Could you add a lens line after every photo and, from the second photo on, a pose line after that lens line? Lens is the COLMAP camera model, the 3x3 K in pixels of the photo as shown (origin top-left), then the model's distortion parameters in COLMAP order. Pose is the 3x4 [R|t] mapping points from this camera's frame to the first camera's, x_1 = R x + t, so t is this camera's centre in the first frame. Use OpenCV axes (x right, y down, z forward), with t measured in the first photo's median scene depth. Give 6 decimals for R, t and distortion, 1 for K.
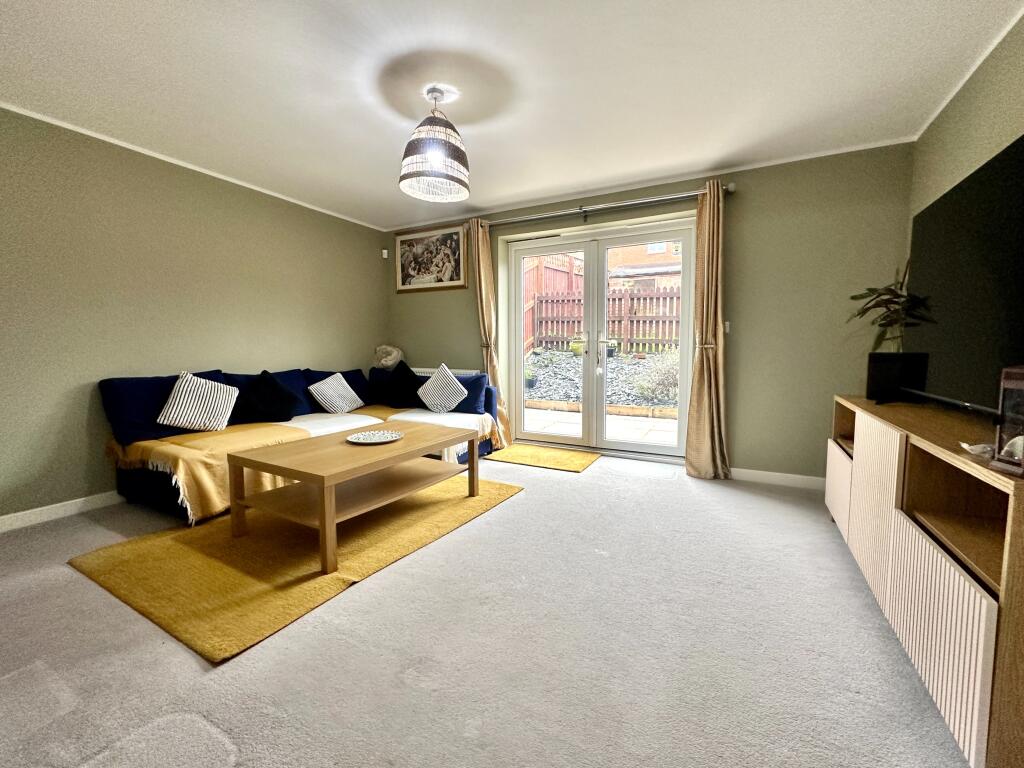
lens RADIAL K [[413.6, 0, 507.3], [0, 413.6, 384.5], [0, 0, 1]] dist [-0.001371, 0.000578]
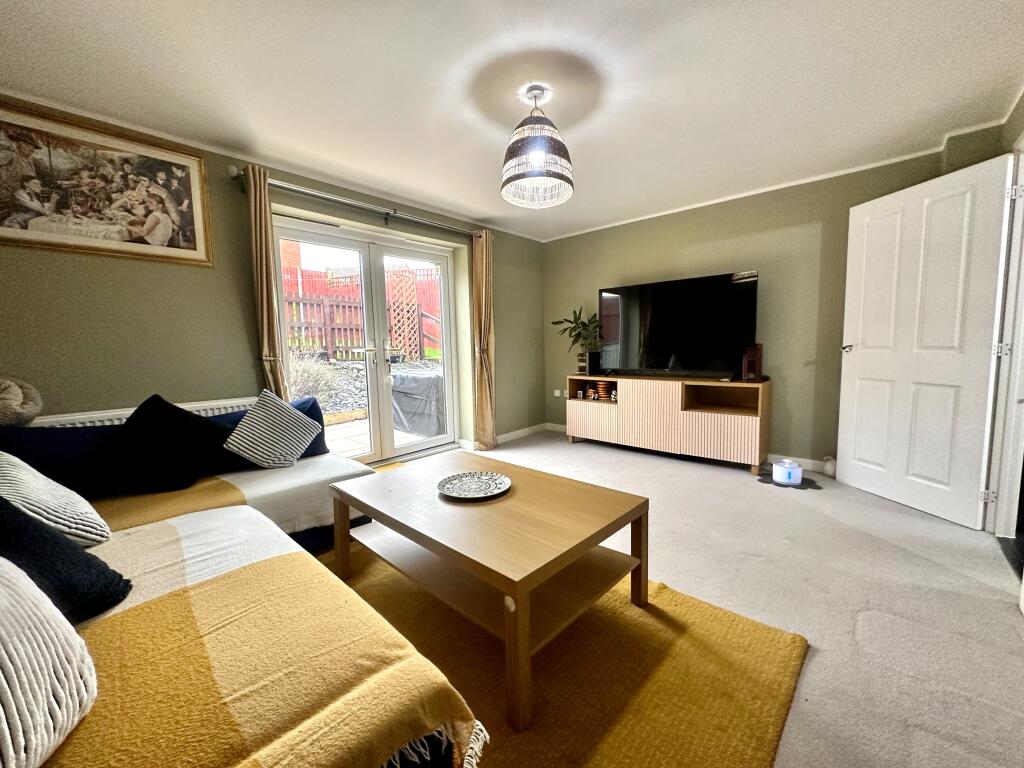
lens RADIAL K [[413.6, 0, 501.0], [0, 413.6, 385.7], [0, 0, 1]] dist [-0.001371, 0.000578]
pose [[0.260342, -0.099815, 0.960343, -0.586663], [0.109380, 0.991288, 0.073379, -0.055840], [-0.959301, 0.085939, 0.268991, 0.438250]]
